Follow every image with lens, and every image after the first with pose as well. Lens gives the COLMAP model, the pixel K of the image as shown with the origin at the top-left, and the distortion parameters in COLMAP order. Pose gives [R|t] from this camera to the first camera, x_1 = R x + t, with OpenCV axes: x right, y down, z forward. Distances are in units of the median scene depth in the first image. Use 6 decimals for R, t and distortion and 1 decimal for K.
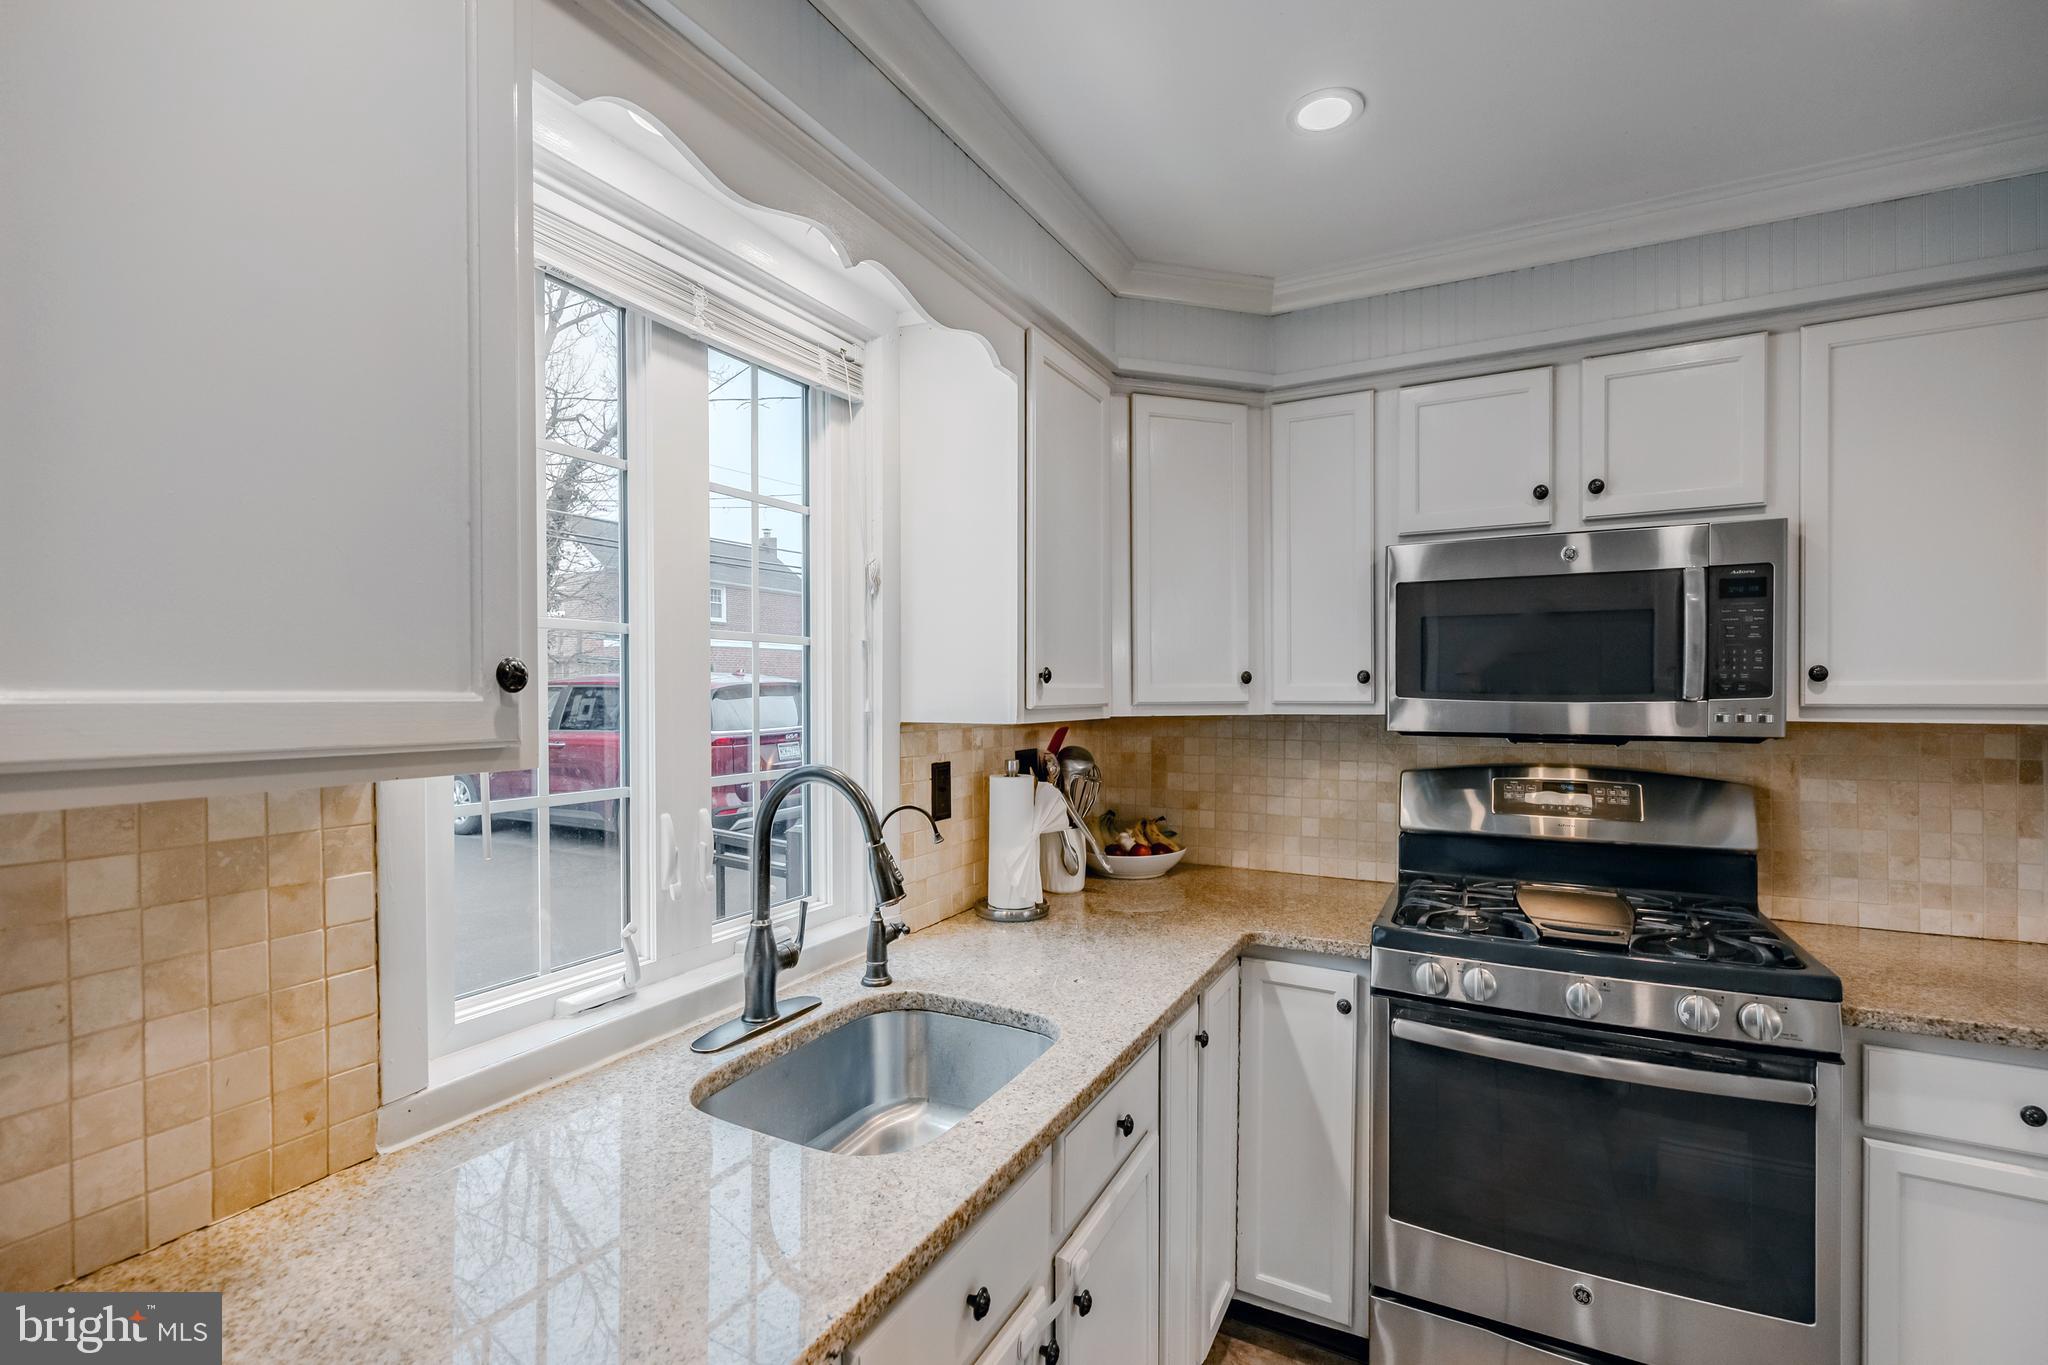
lens RADIAL K [[939.7, 0, 1022.8], [0, 939.7, 692.6], [0, 0, 1]] dist [0.008871, 0.000097]
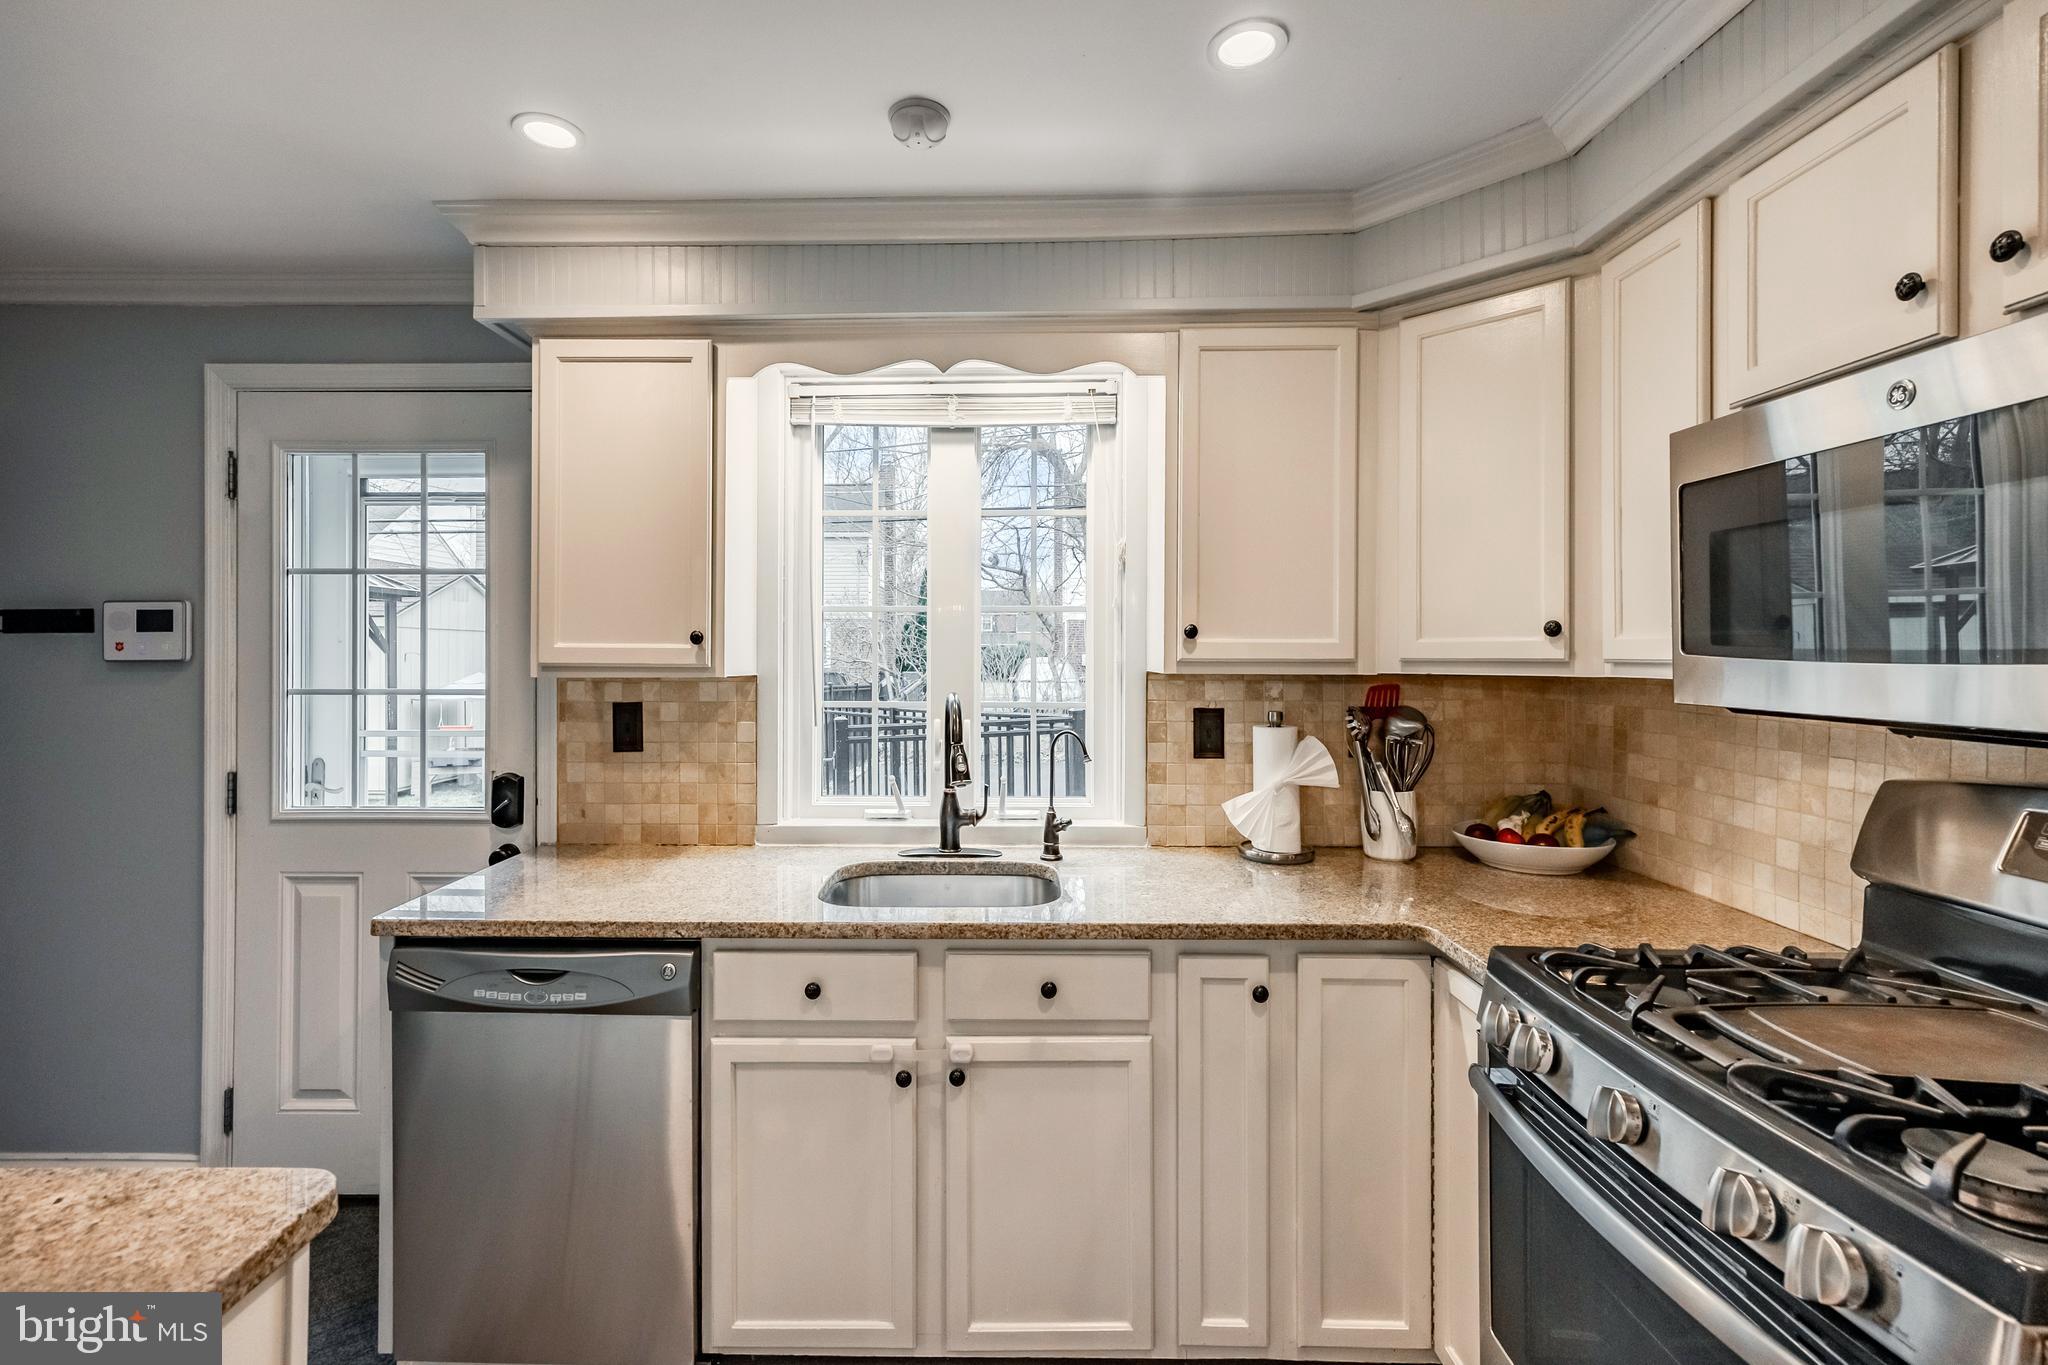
lens RADIAL K [[939.7, 0, 965.4], [0, 939.7, 646.6], [0, 0, 1]] dist [0.008871, 0.000097]
pose [[0.419062, -0.001247, -0.907957, 0.923343], [-0.003645, 0.999989, -0.003055, 0.004024], [0.907950, 0.004590, 0.419053, 0.280966]]
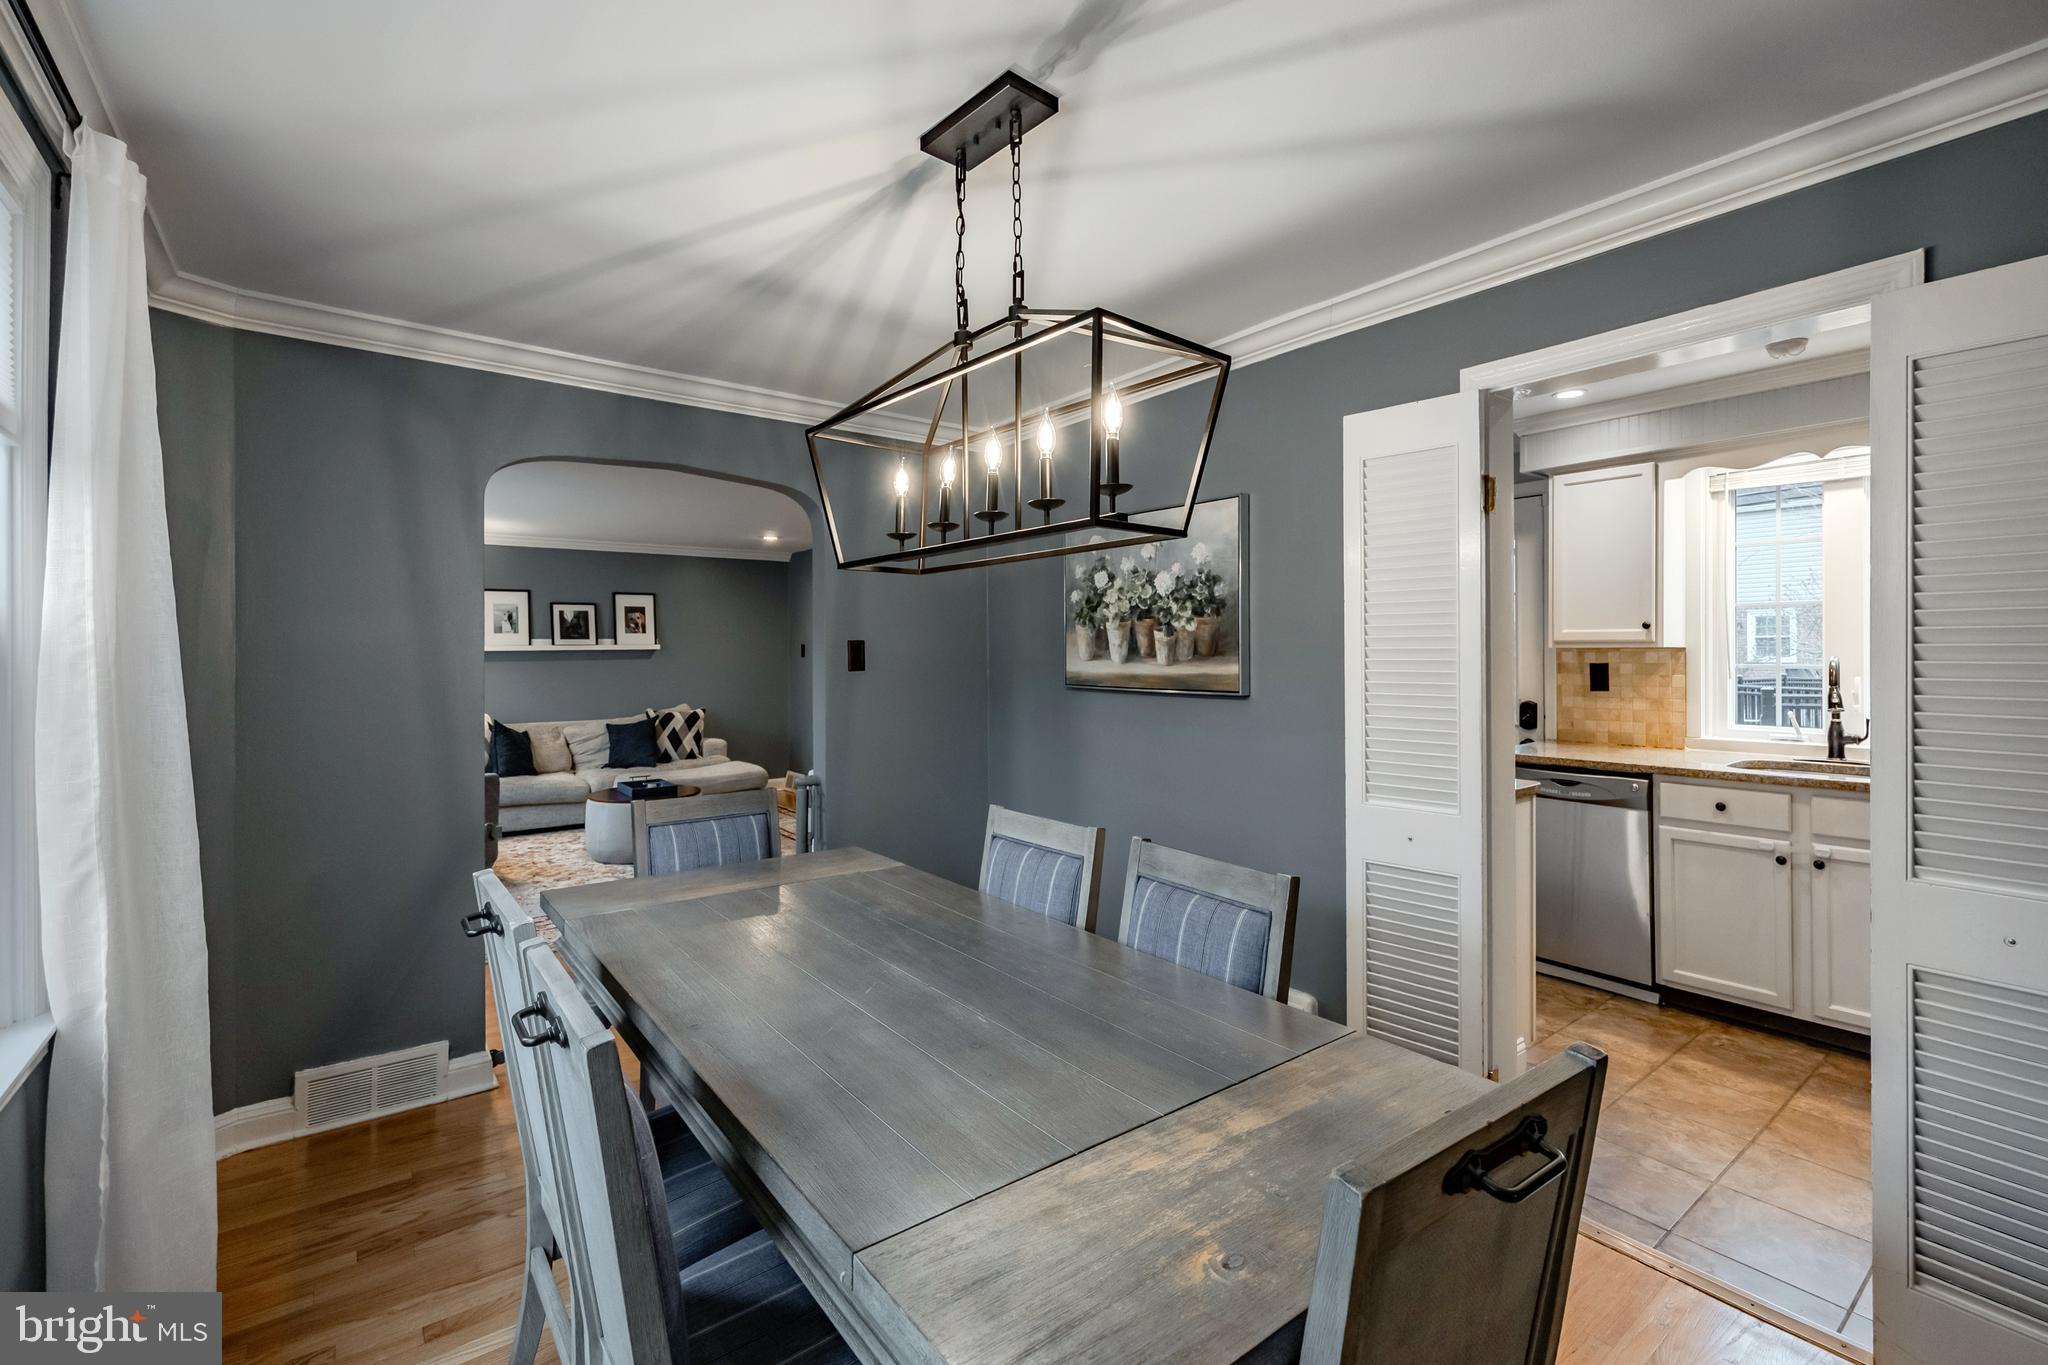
lens RADIAL K [[939.7, 0, 1032.4], [0, 939.7, 647.9], [0, 0, 1]] dist [0.008871, 0.000097]
pose [[-0.387432, 0.001286, -0.921897, 2.242203], [0.002571, 0.999997, 0.000314, 0.036899], [0.921895, -0.002248, -0.387434, 0.011991]]
